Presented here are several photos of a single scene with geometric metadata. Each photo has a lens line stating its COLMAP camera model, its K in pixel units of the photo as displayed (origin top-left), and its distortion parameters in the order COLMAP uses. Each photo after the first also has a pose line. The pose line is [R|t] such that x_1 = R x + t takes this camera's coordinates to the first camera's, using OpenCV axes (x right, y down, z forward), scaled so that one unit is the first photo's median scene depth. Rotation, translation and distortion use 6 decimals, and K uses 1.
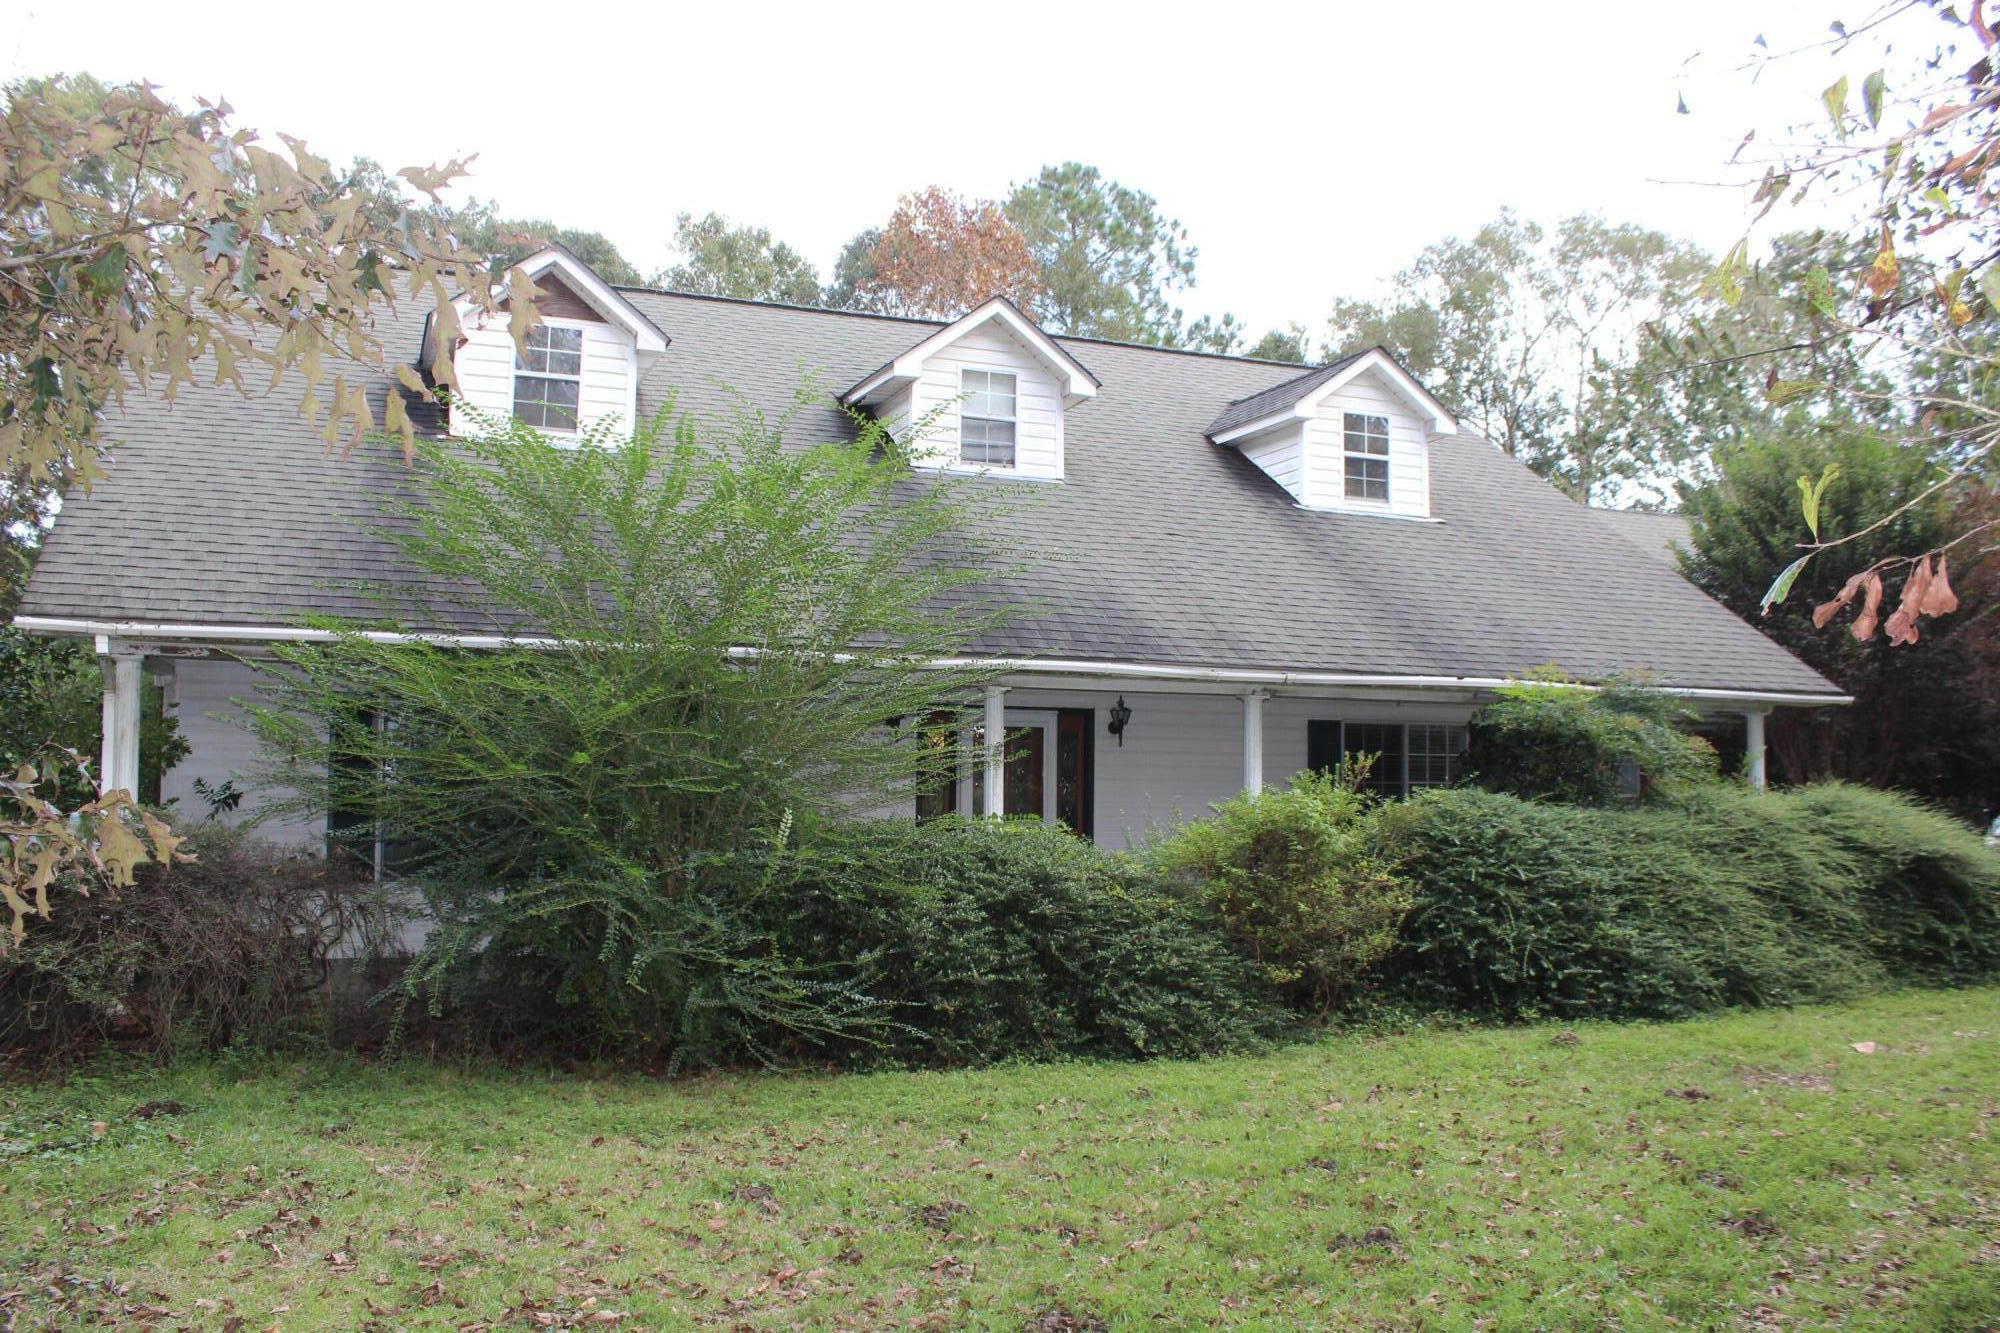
lens RADIAL K [[1659.2, 0, 987.7], [0, 1659.2, 674.9], [0, 0, 1]] dist [-0.167712, 0.152438]
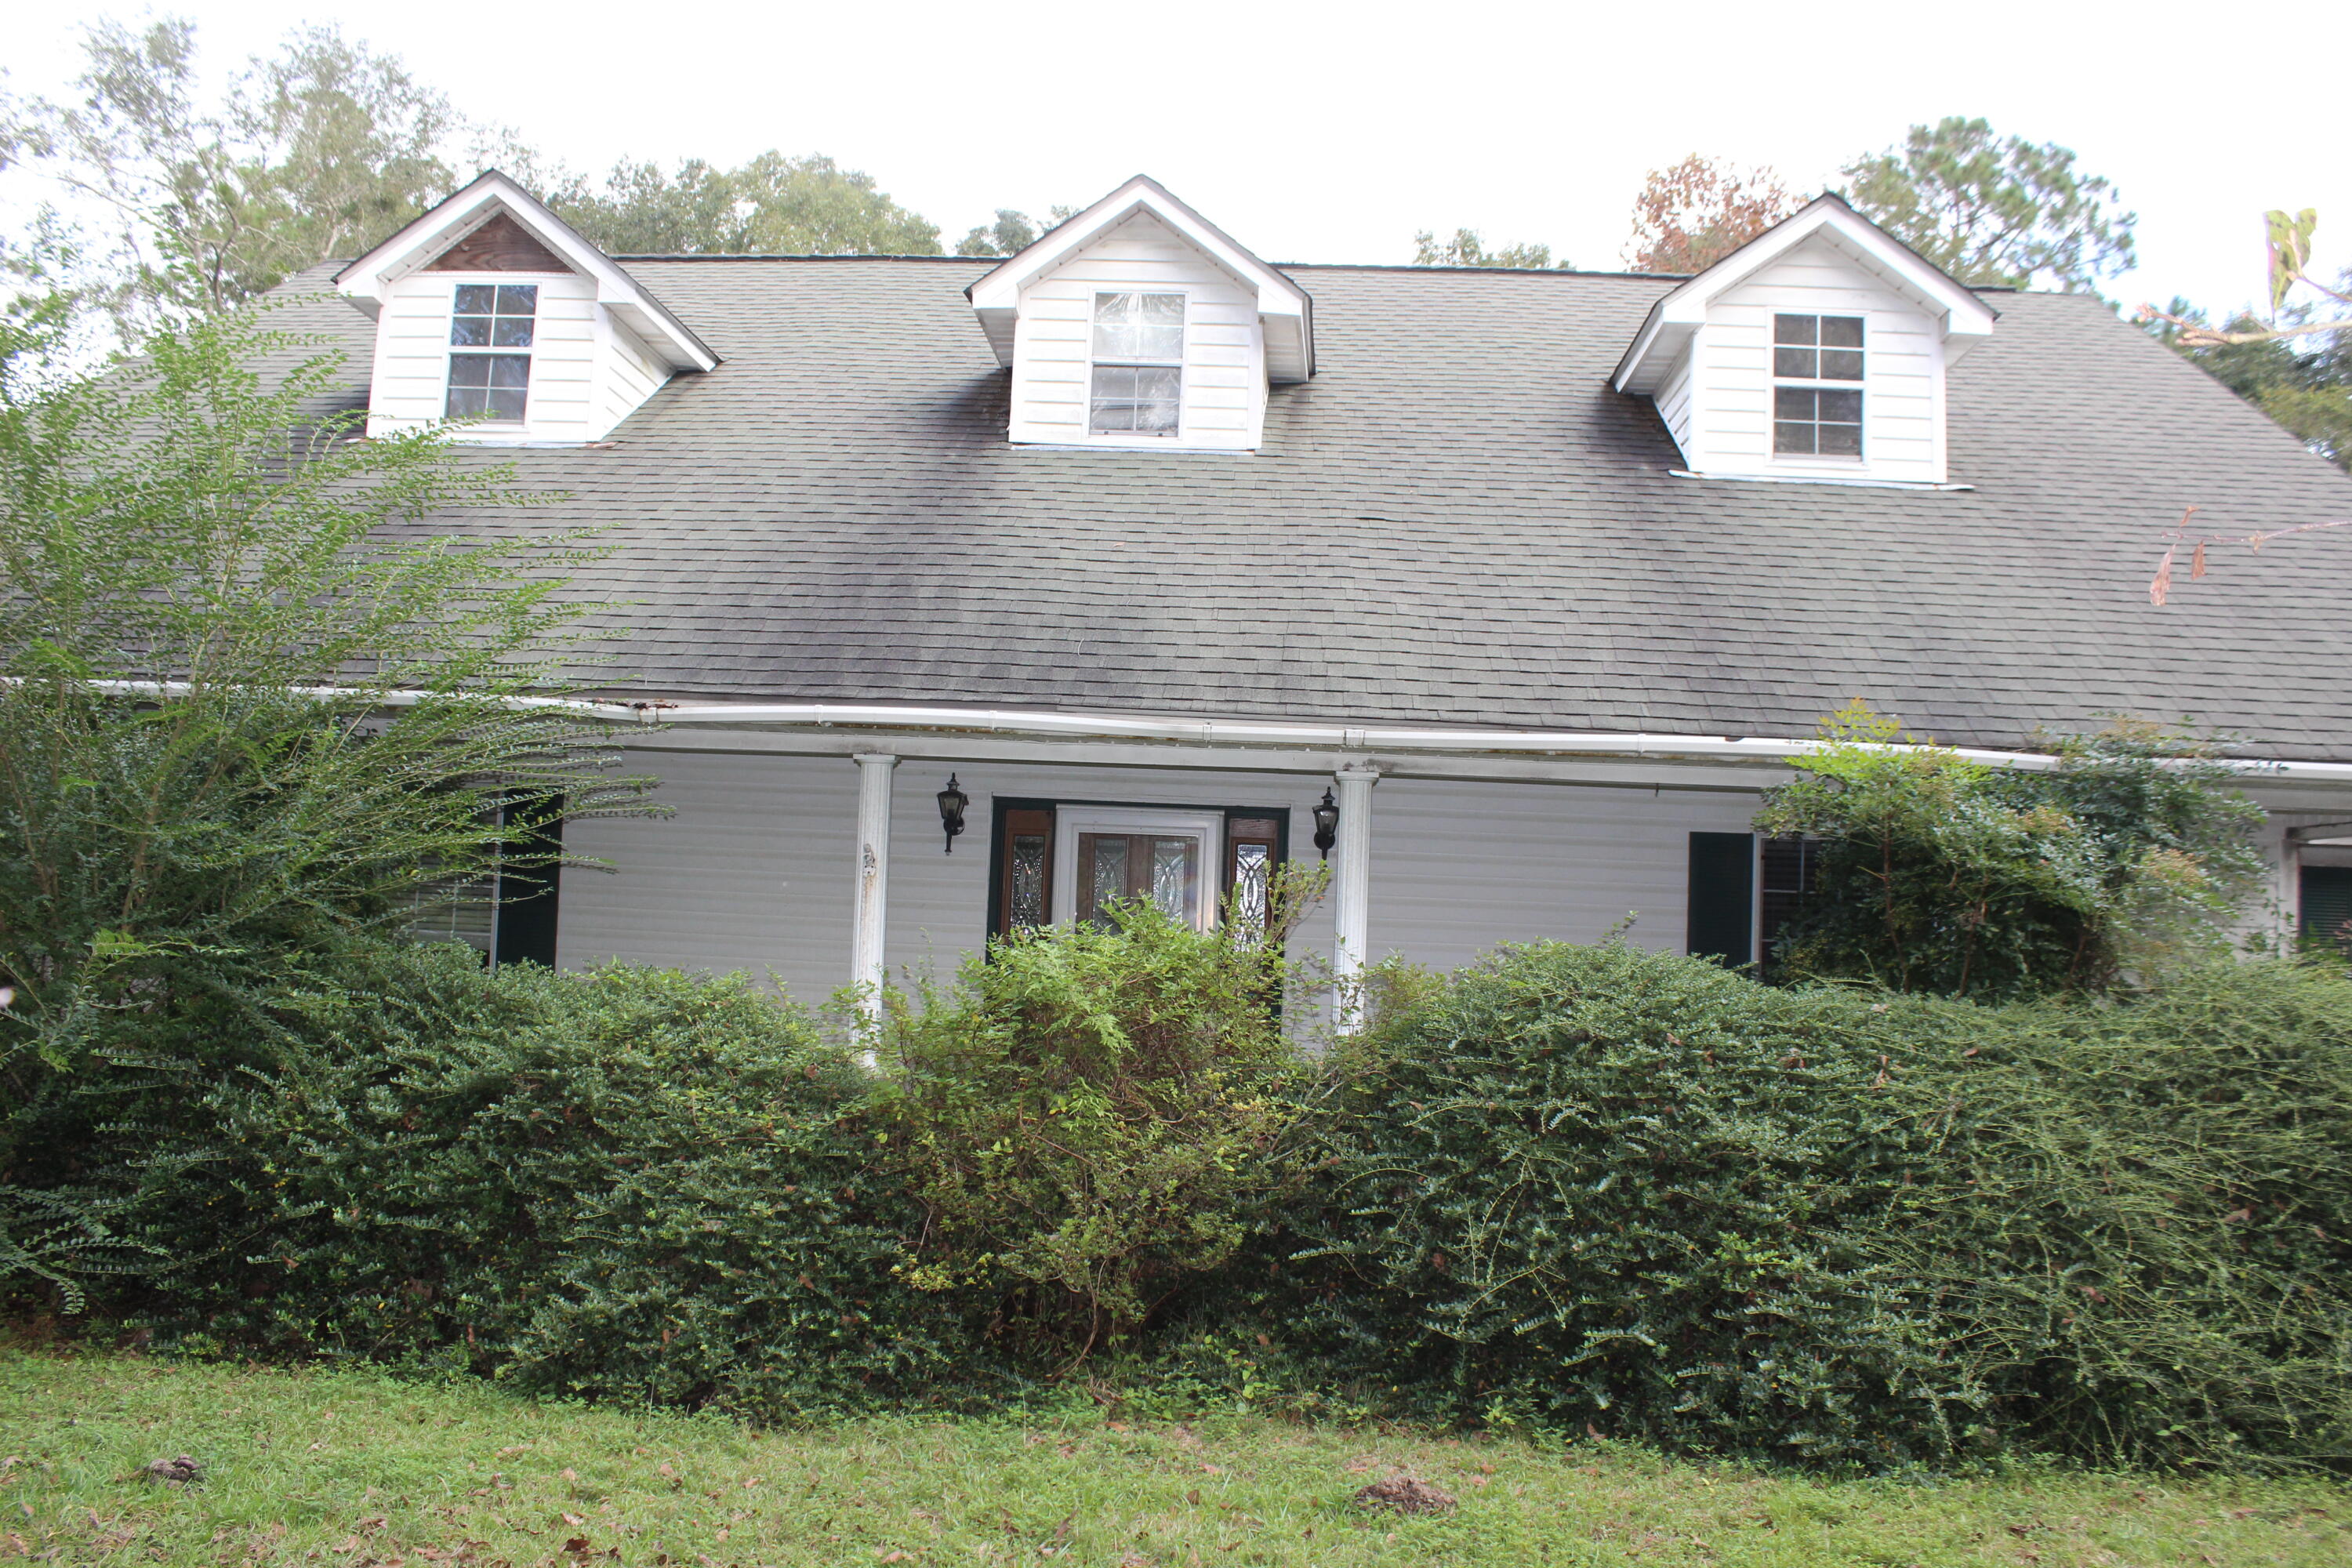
lens RADIAL K [[1951.3, 0, 1161.5], [0, 1951.3, 793.9], [0, 0, 1]] dist [-0.167712, 0.152438]
pose [[0.909353, -0.002163, -0.416020, 0.302673], [-0.002928, 0.999928, -0.011599, 0.021984], [0.416015, 0.011766, 0.909282, 0.286547]]
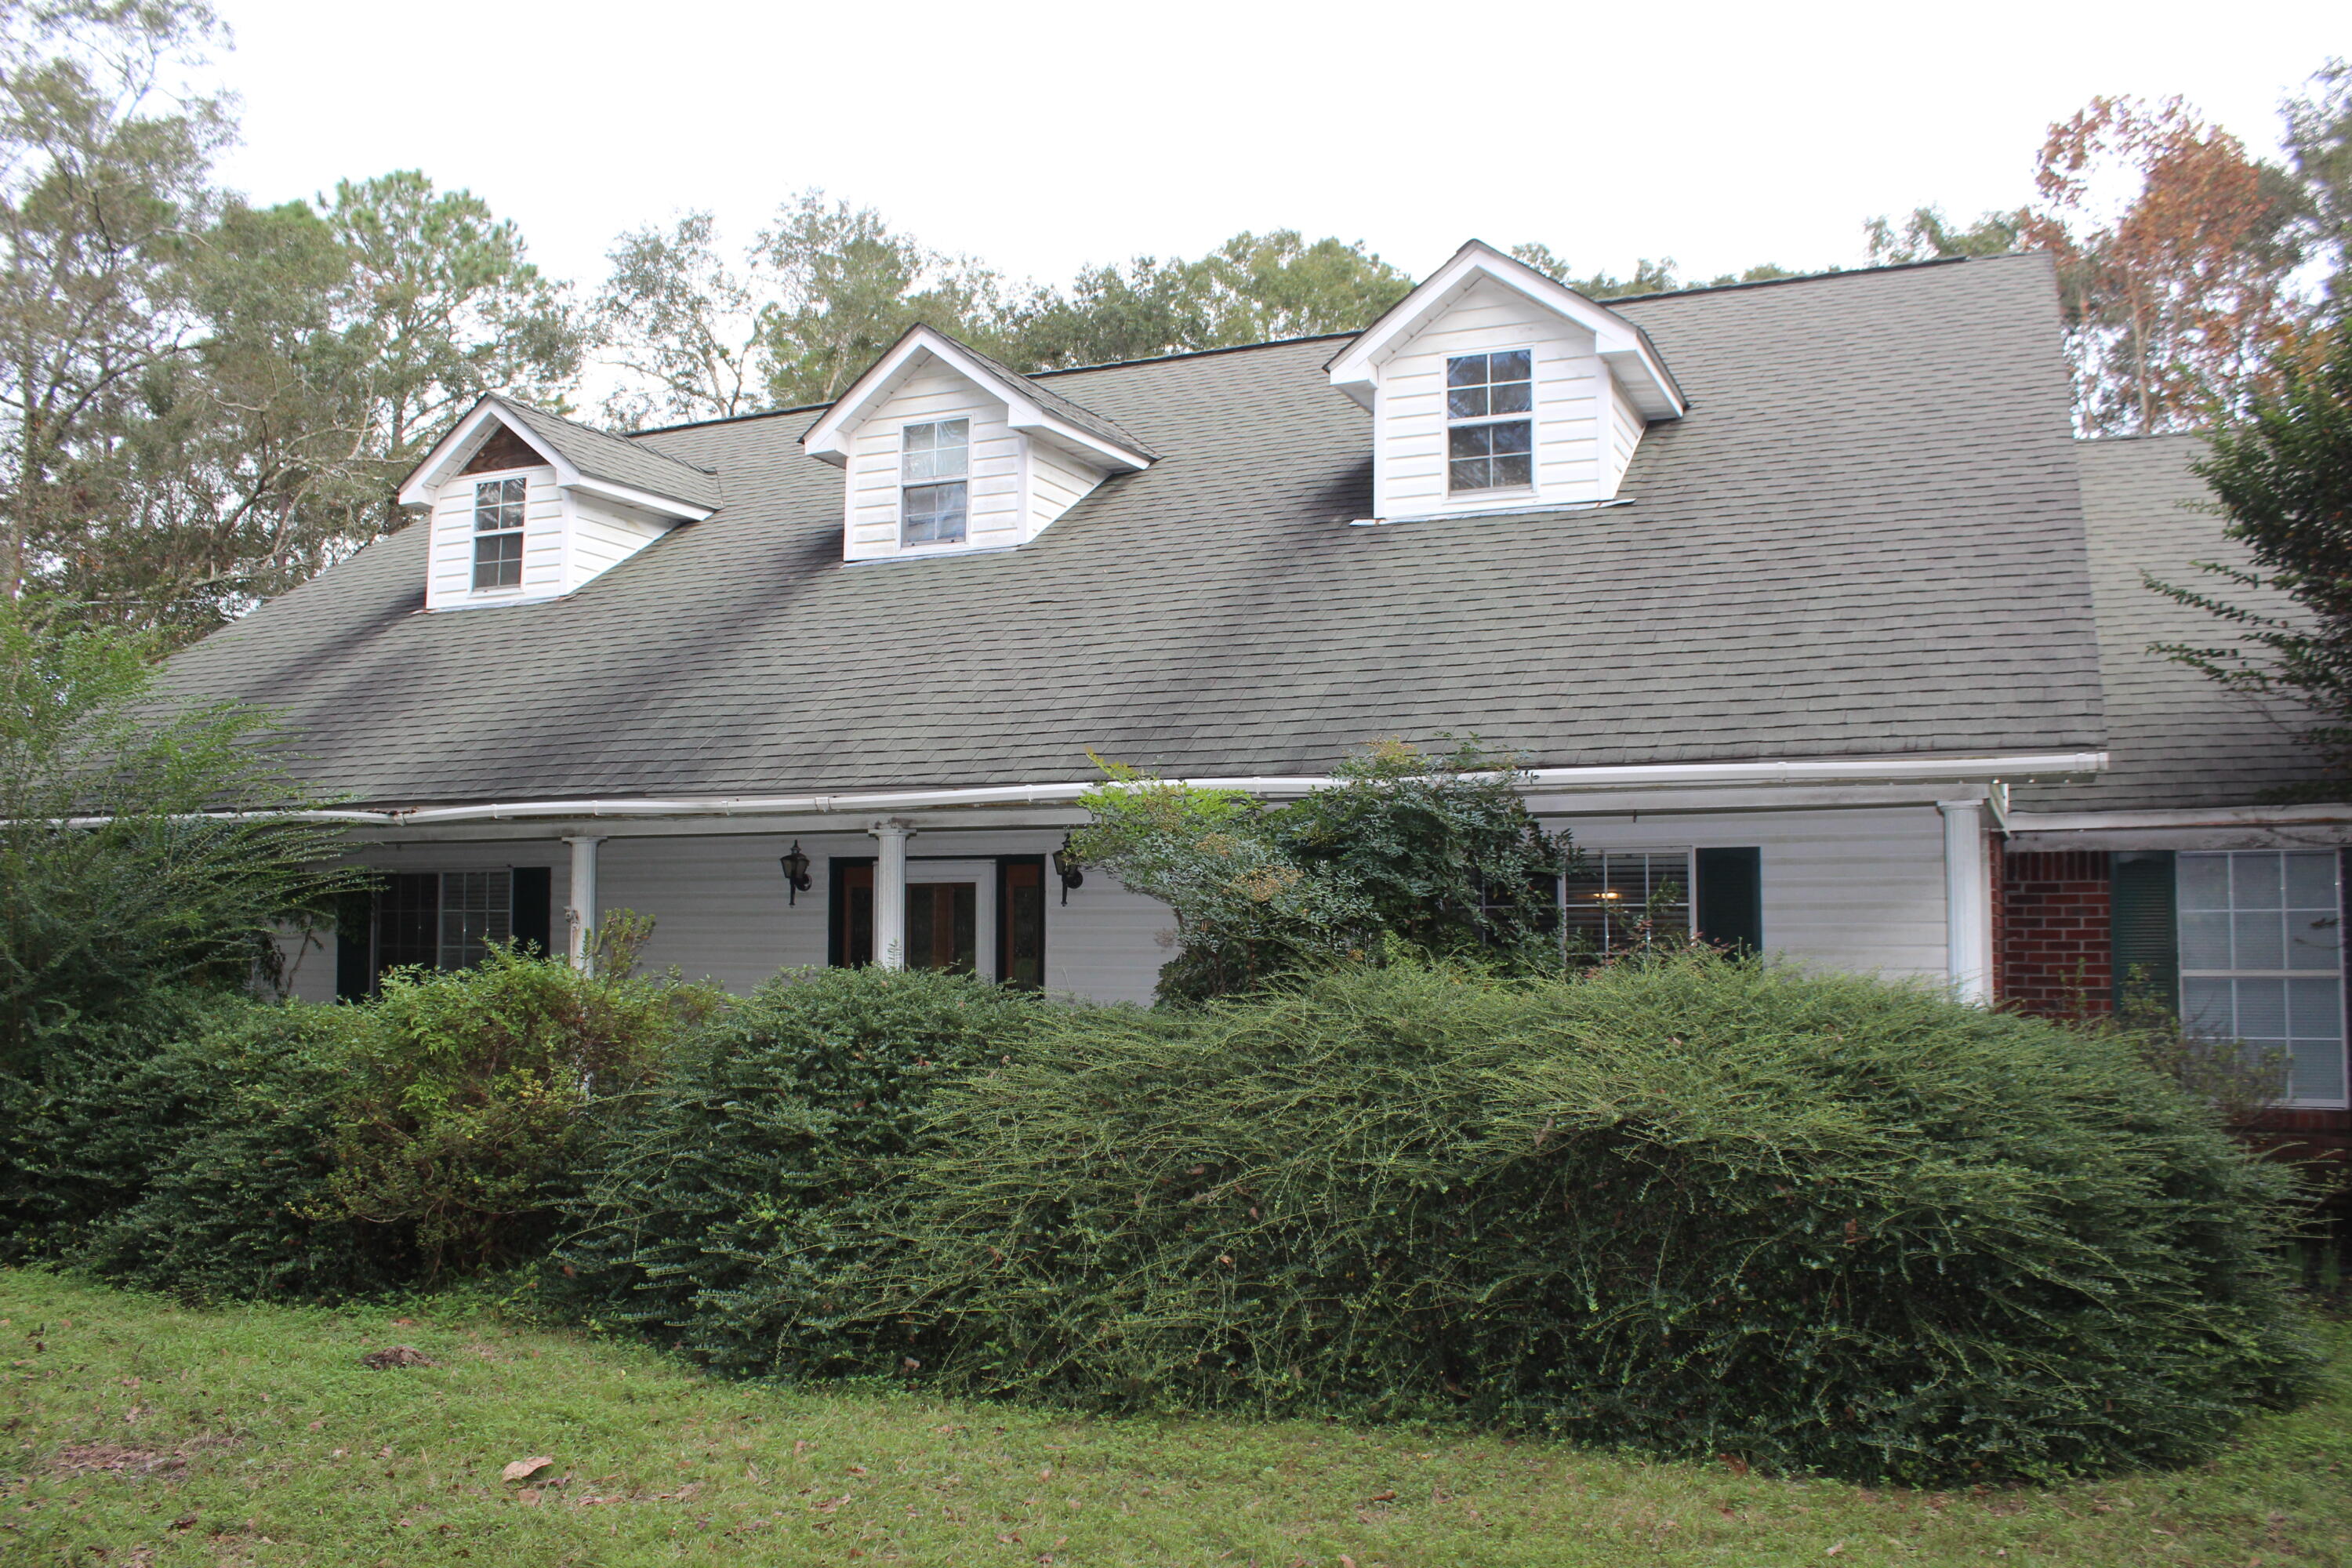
lens RADIAL K [[1951.3, 0, 1161.5], [0, 1951.3, 793.9], [0, 0, 1]] dist [-0.167712, 0.152438]
pose [[0.692162, -0.068328, -0.718500, 0.657523], [0.045901, 0.997661, -0.050657, 0.036522], [0.720281, 0.002083, 0.693679, 0.417419]]
